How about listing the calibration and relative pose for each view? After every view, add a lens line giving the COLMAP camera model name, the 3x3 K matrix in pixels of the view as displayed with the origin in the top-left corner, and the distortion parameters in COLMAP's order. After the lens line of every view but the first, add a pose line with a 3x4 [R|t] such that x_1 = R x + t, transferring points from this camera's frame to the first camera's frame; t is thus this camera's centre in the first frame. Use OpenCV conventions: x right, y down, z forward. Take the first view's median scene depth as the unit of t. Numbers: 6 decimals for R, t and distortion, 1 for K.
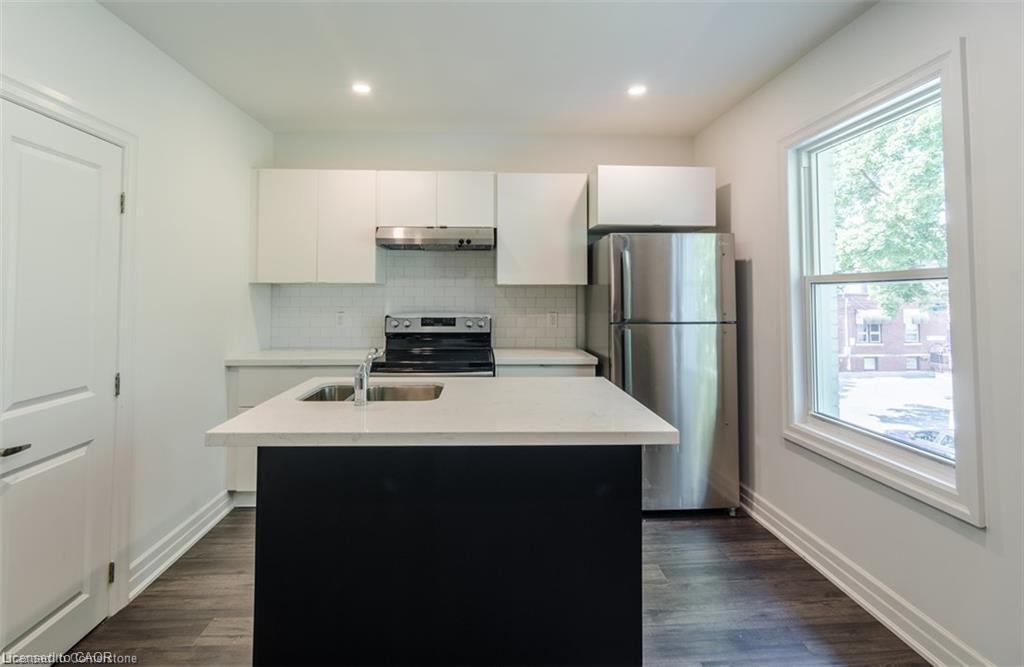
lens RADIAL K [[486.2, 0, 494.7], [0, 486.2, 276.4], [0, 0, 1]] dist [-0.003200, -0.000417]
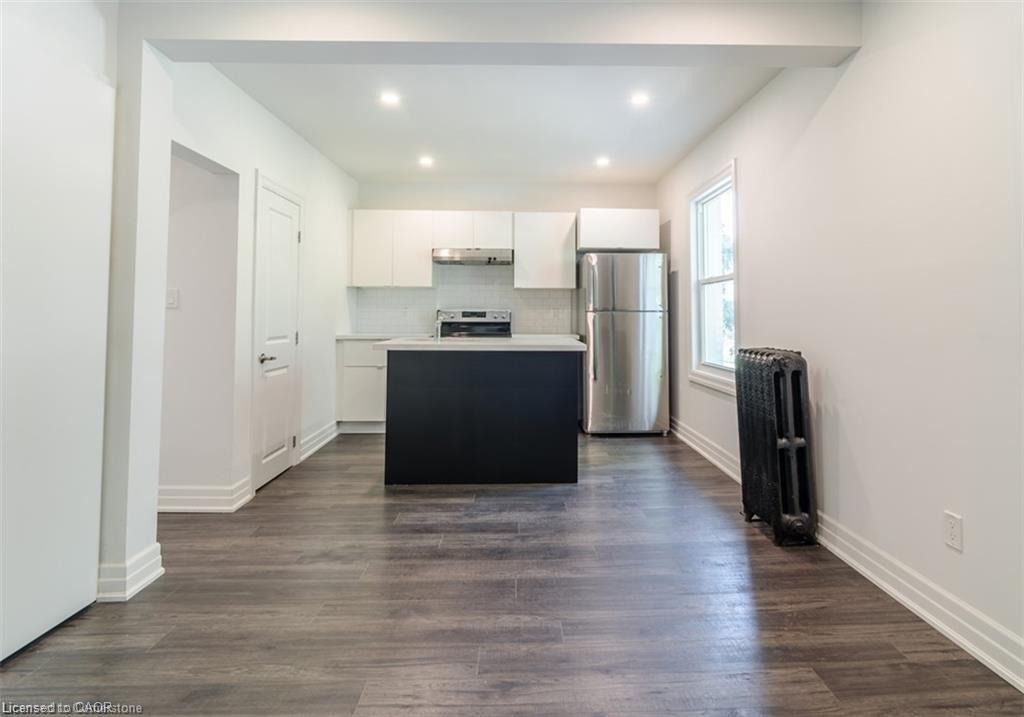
lens RADIAL K [[533.7, 0, 532.7], [0, 533.7, 292.0], [0, 0, 1]] dist [-0.000903, 0.001901]
pose [[0.999990, 0.000909, 0.004431, 0.054600], [-0.000861, 0.999940, -0.010912, 0.047125], [-0.004441, 0.010908, 0.999931, -0.622954]]
